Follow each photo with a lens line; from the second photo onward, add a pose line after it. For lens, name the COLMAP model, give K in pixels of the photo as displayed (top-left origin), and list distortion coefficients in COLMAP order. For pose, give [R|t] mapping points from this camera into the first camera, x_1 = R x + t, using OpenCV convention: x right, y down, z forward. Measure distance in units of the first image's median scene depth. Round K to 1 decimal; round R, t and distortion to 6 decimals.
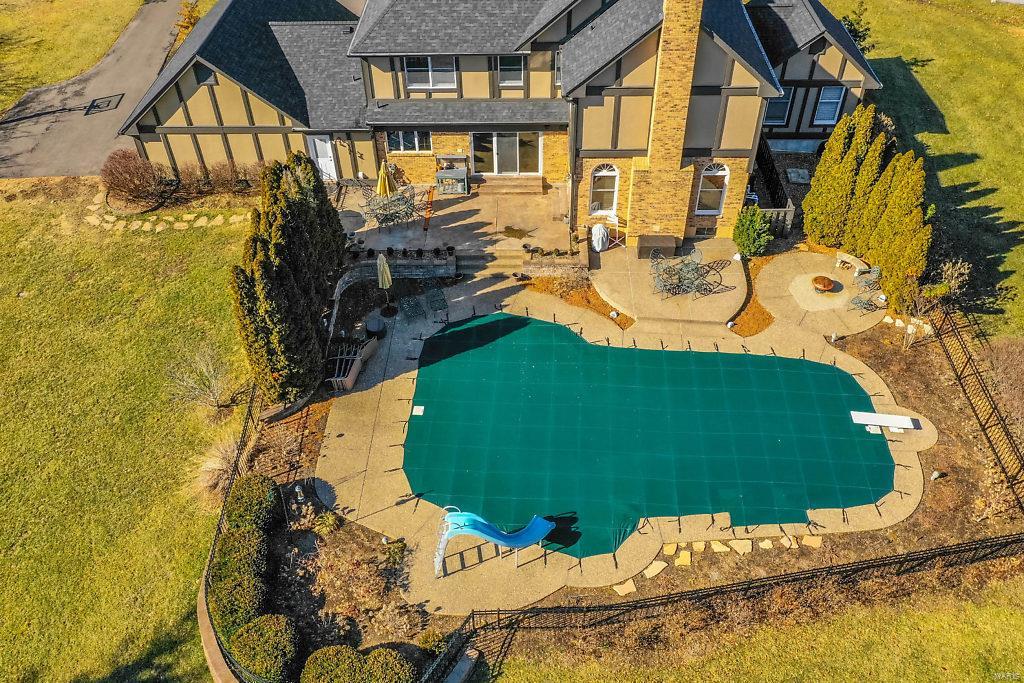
lens RADIAL K [[825.6, 0, 508.6], [0, 825.6, 334.7], [0, 0, 1]] dist [0.004737, -0.003361]
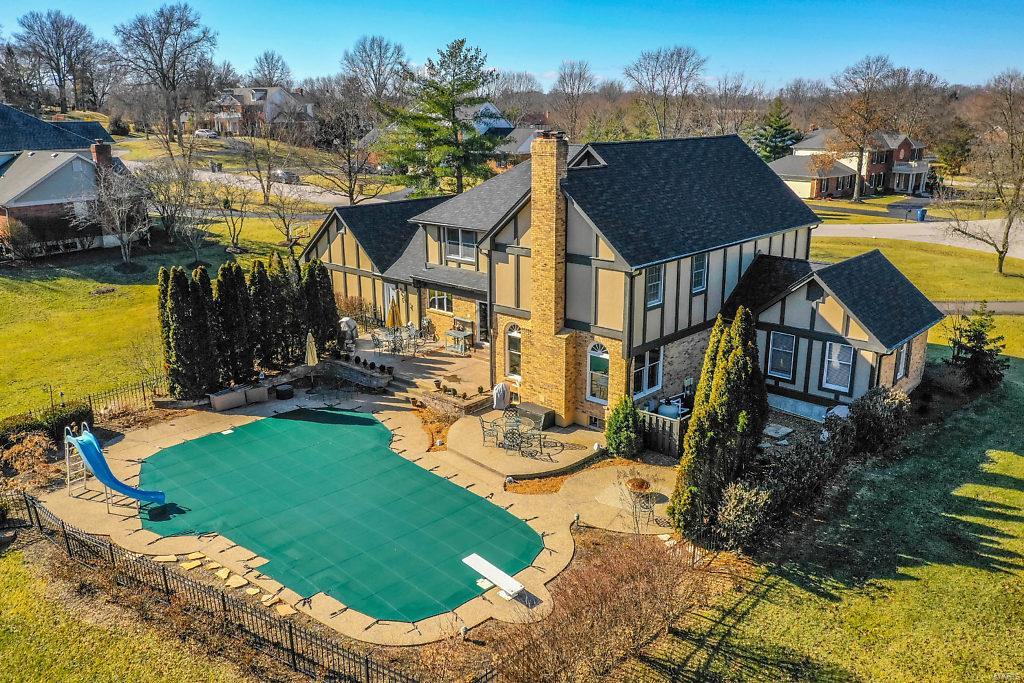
lens RADIAL K [[803.1, 0, 506.0], [0, 803.1, 339.7], [0, 0, 1]] dist [0.003166, -0.005145]
pose [[0.747216, 0.194545, -0.635469, 0.751703], [-0.458553, 0.843039, -0.281097, 0.102335], [0.481039, 0.501436, 0.719141, 0.258850]]
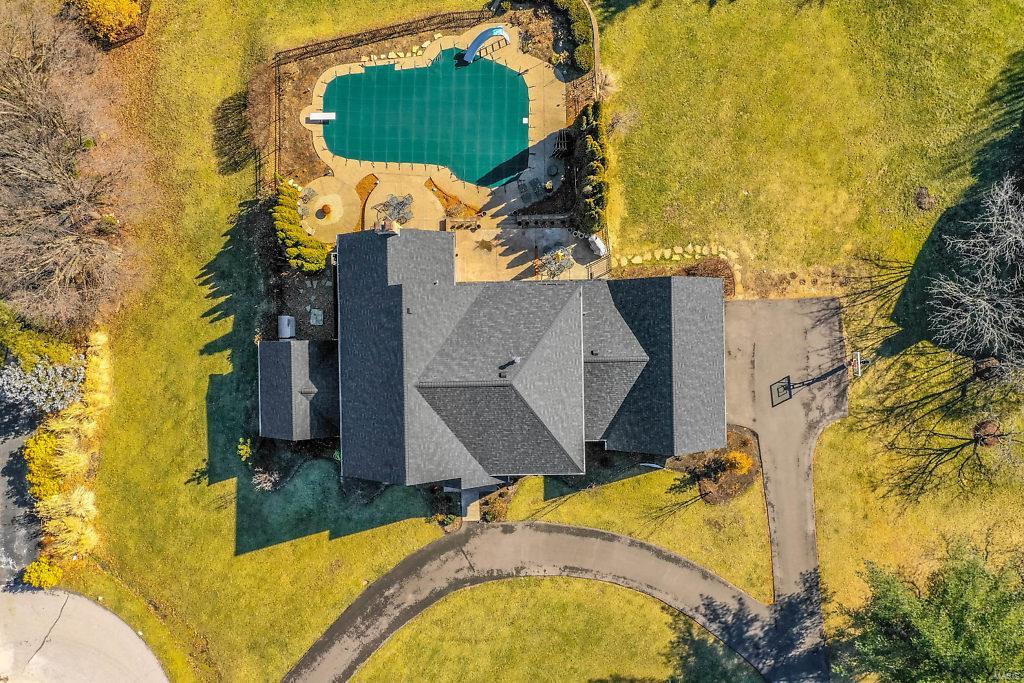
lens RADIAL K [[803.1, 0, 506.0], [0, 803.1, 339.7], [0, 0, 1]] dist [0.003166, -0.005145]
pose [[-0.997888, 0.041386, 0.050075, -0.119733], [0.007508, -0.692182, 0.721684, -1.587998], [0.064529, 0.720536, 0.690409, -0.056472]]
